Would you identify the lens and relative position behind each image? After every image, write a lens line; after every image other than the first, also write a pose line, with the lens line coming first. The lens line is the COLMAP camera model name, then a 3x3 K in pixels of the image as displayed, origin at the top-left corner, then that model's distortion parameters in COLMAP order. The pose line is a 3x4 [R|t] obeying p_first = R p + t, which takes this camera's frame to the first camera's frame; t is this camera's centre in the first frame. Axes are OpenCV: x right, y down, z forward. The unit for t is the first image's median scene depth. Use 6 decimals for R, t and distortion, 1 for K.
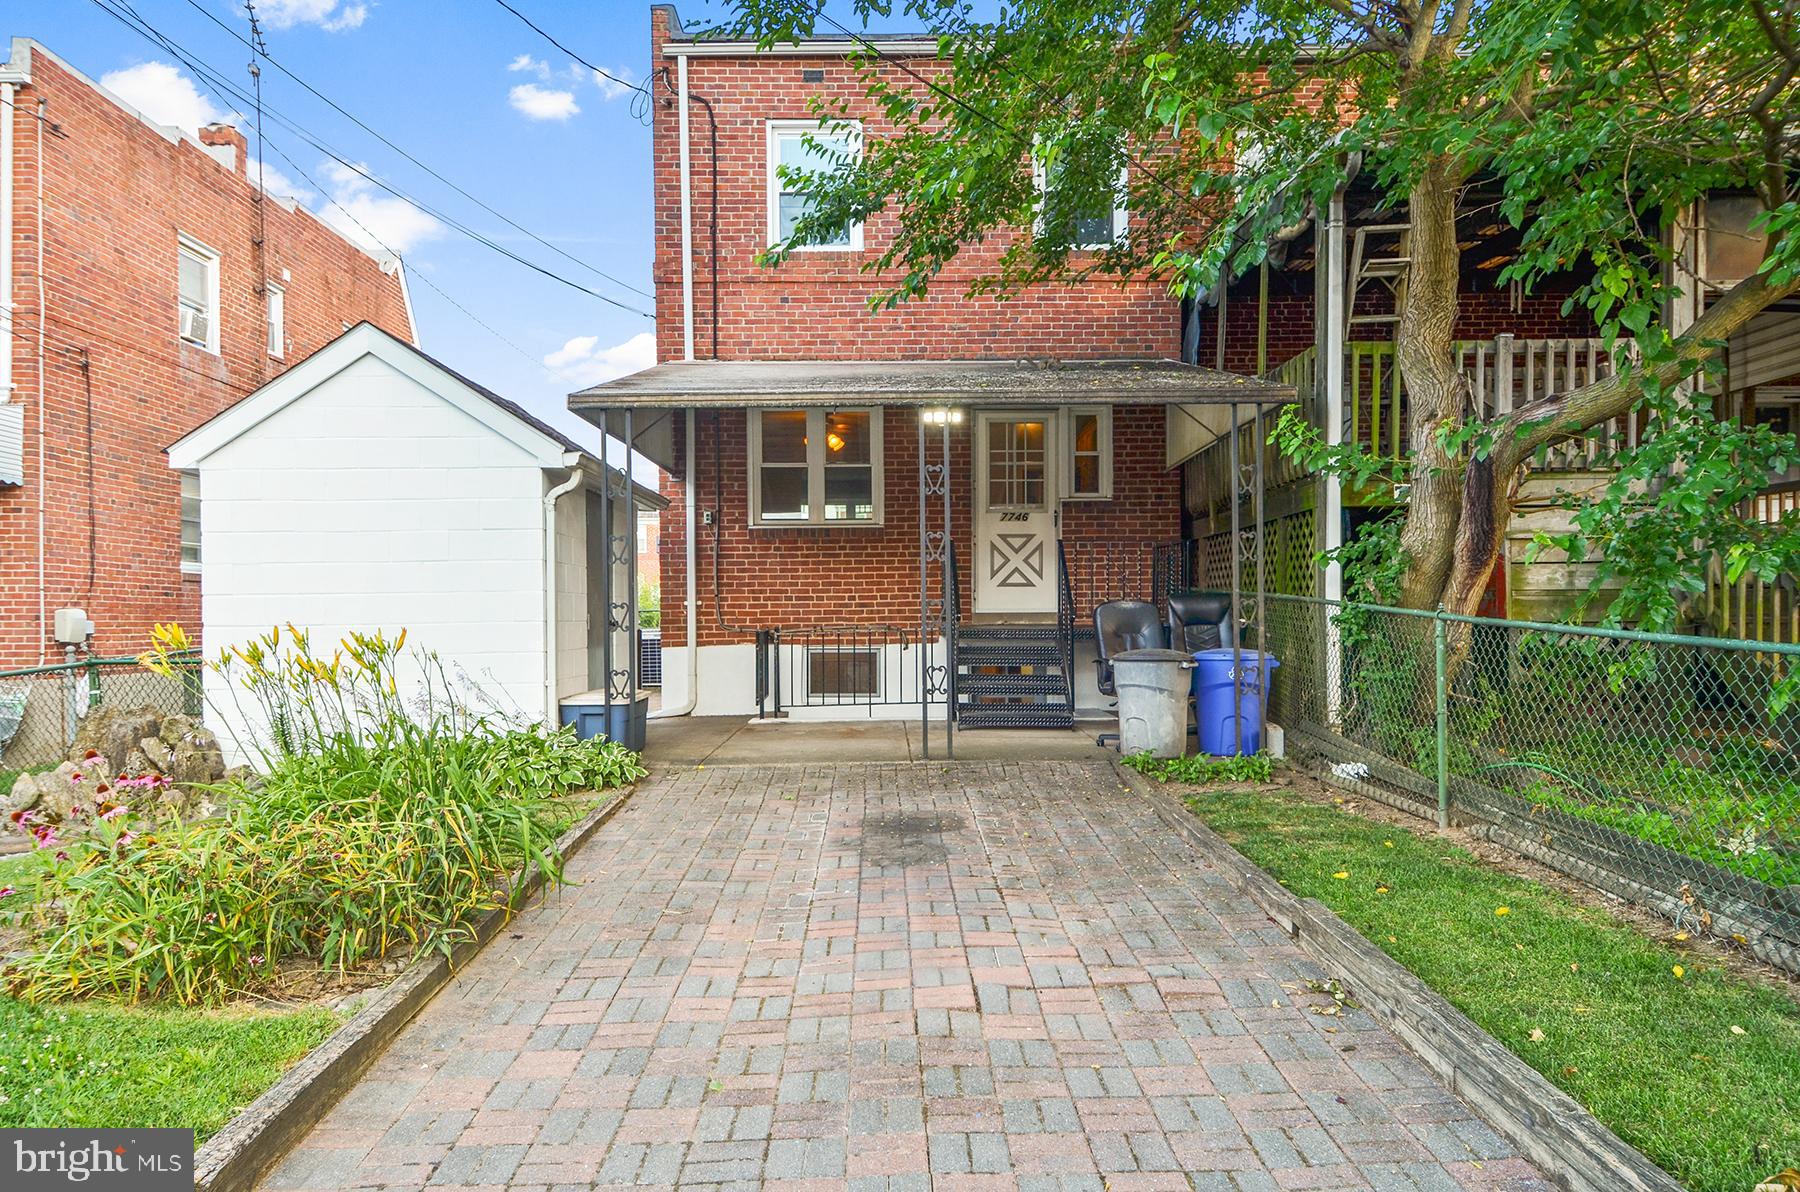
lens RADIAL K [[1133.4, 0, 898.8], [0, 1133.4, 601.5], [0, 0, 1]] dist [-0.004358, -0.000040]
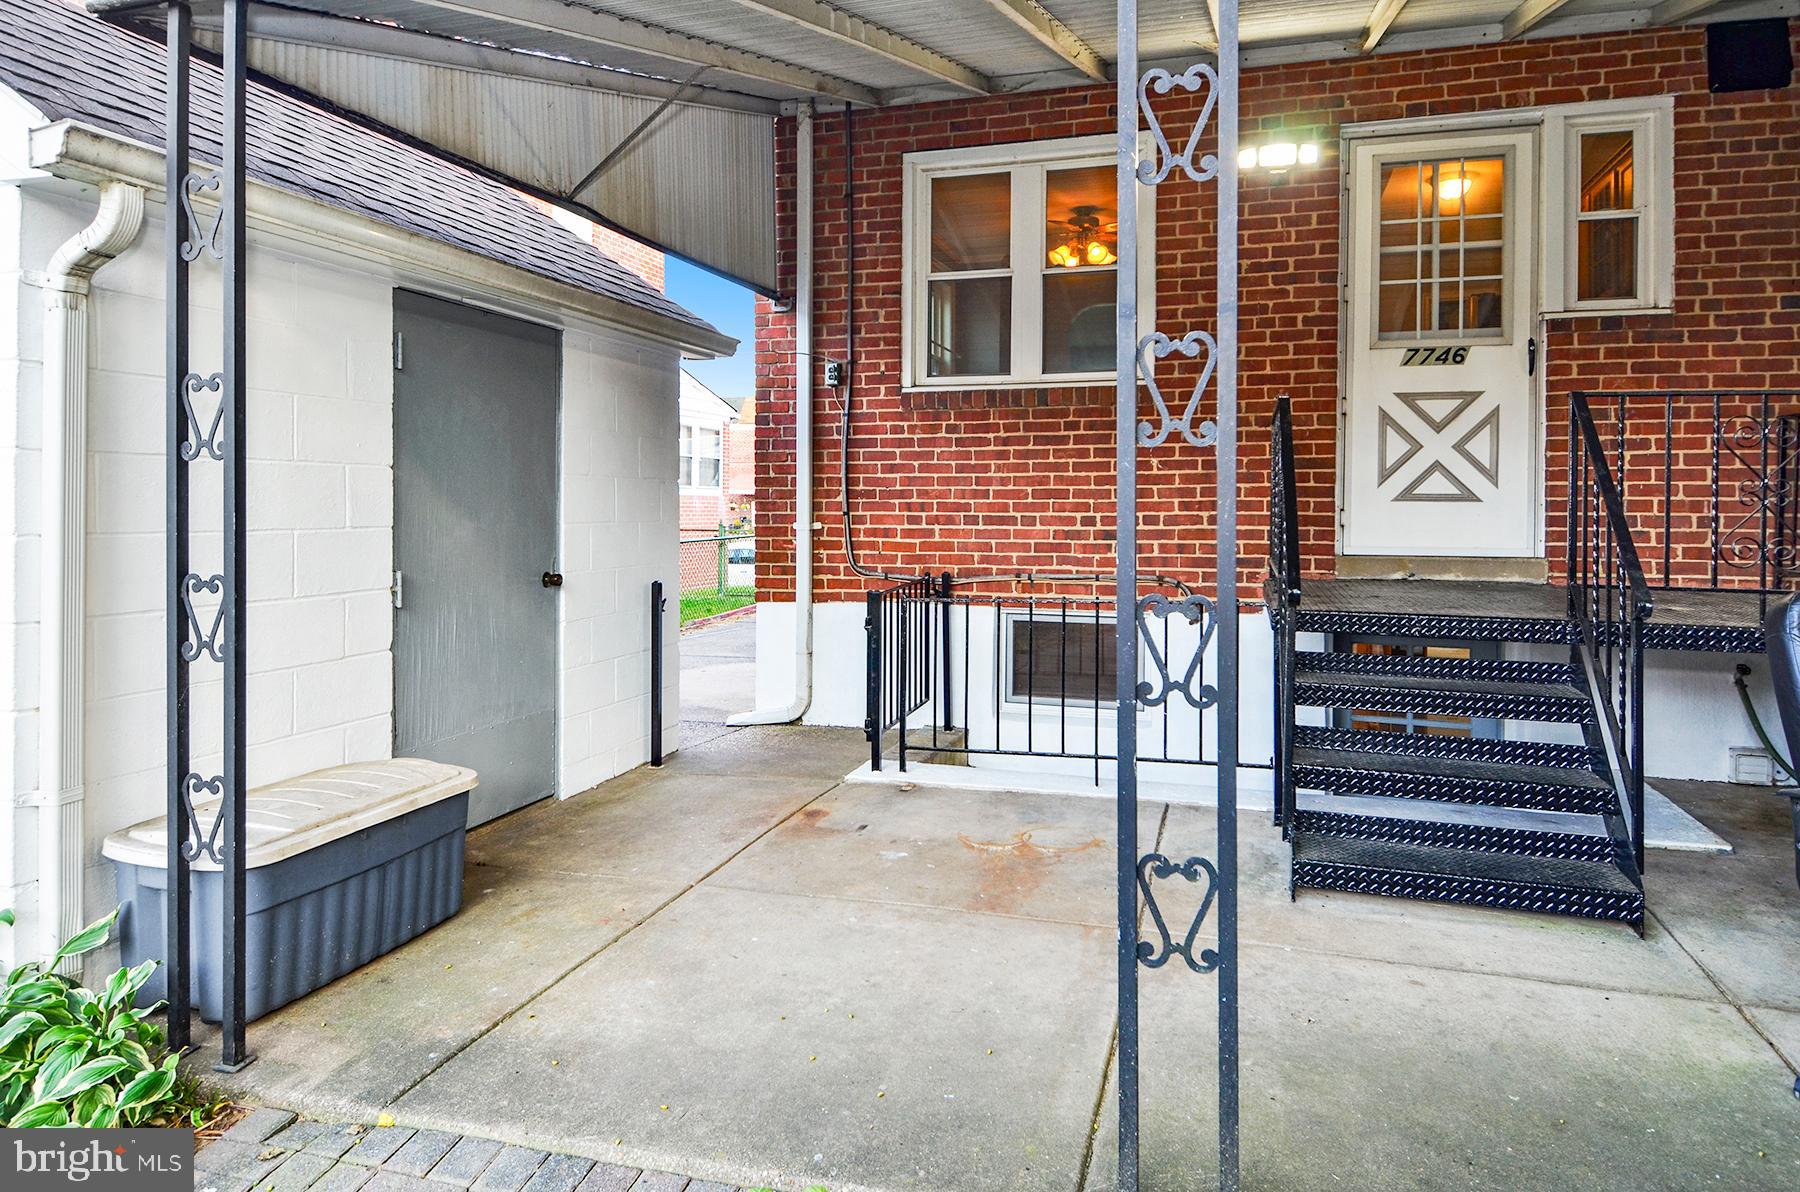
lens RADIAL K [[1094.6, 0, 895.8], [0, 1094.6, 515.6], [0, 0, 1]] dist [0.004759, -0.003285]
pose [[0.948736, 0.012632, -0.315816, 0.033528], [-0.006100, 0.999747, 0.021663, -0.015937], [0.316010, -0.018626, 0.948573, 0.492987]]
